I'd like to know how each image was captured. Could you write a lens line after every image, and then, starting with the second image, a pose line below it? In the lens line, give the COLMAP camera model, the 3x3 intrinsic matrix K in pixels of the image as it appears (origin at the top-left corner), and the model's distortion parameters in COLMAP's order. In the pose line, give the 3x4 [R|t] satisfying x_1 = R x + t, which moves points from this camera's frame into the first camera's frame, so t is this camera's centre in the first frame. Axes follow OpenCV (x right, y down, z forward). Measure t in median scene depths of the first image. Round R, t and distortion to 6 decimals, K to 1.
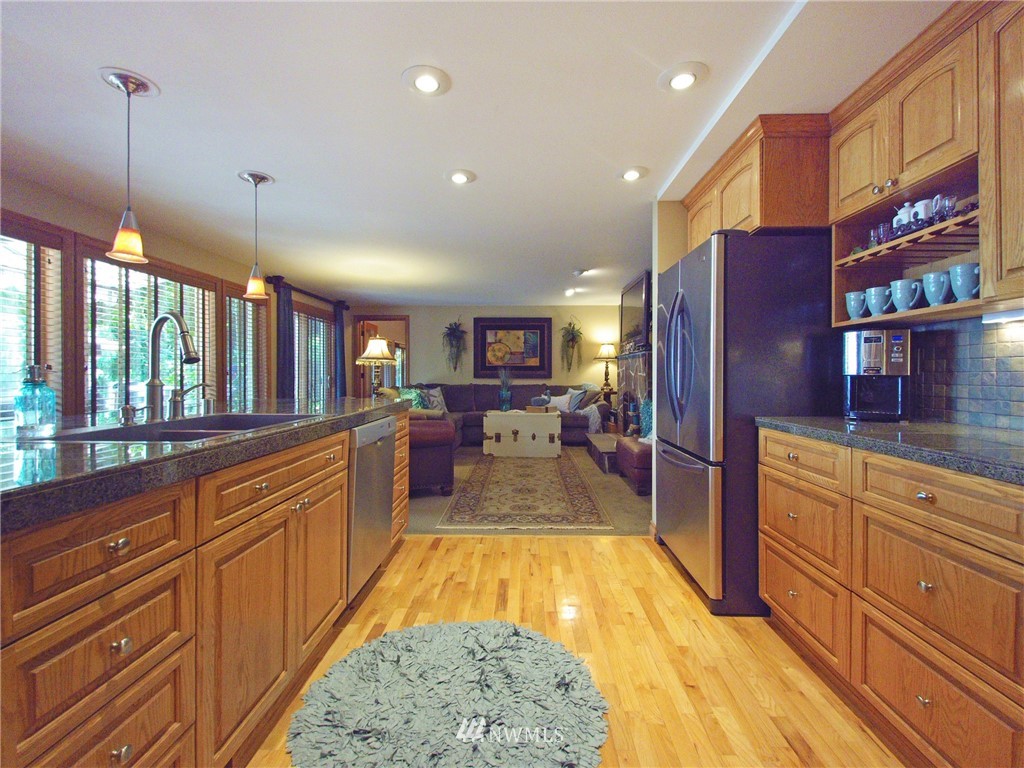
lens RADIAL K [[457.0, 0, 512.1], [0, 457.0, 374.5], [0, 0, 1]] dist [-0.000719, -0.000723]
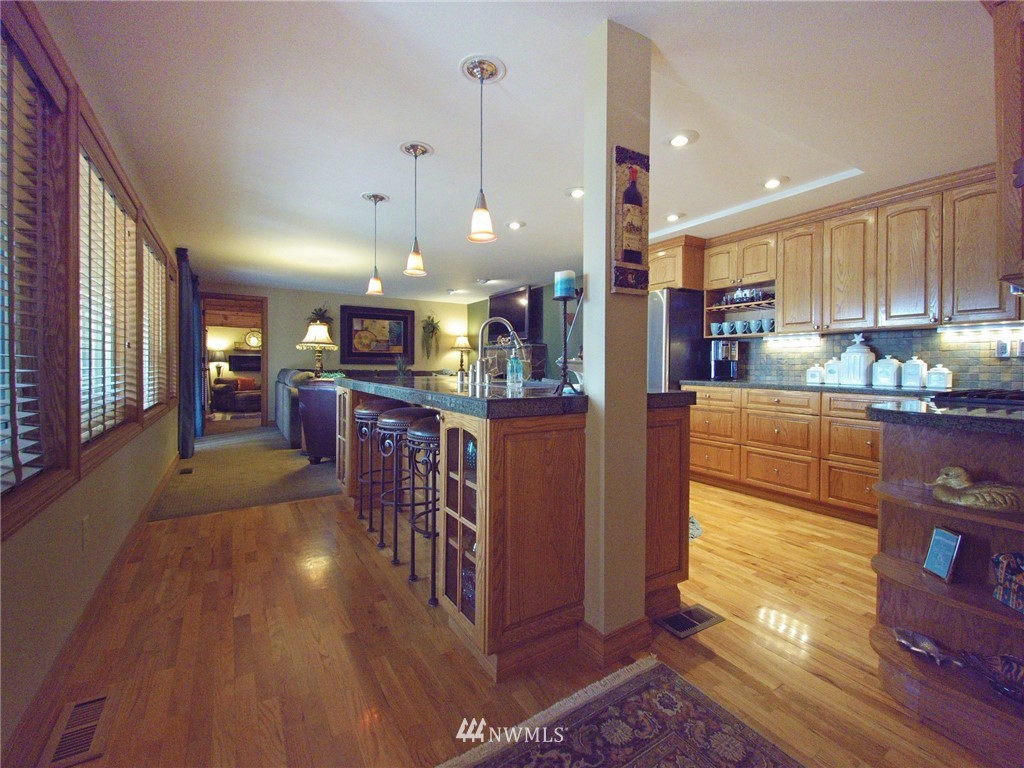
lens RADIAL K [[455.5, 0, 516.4], [0, 455.5, 365.2], [0, 0, 1]] dist [0.001464, 0.000098]
pose [[0.832636, 0.004275, 0.553805, -1.014739], [-0.006347, 0.999978, 0.001824, 0.021571], [-0.553785, -0.005033, 0.832645, -0.245815]]
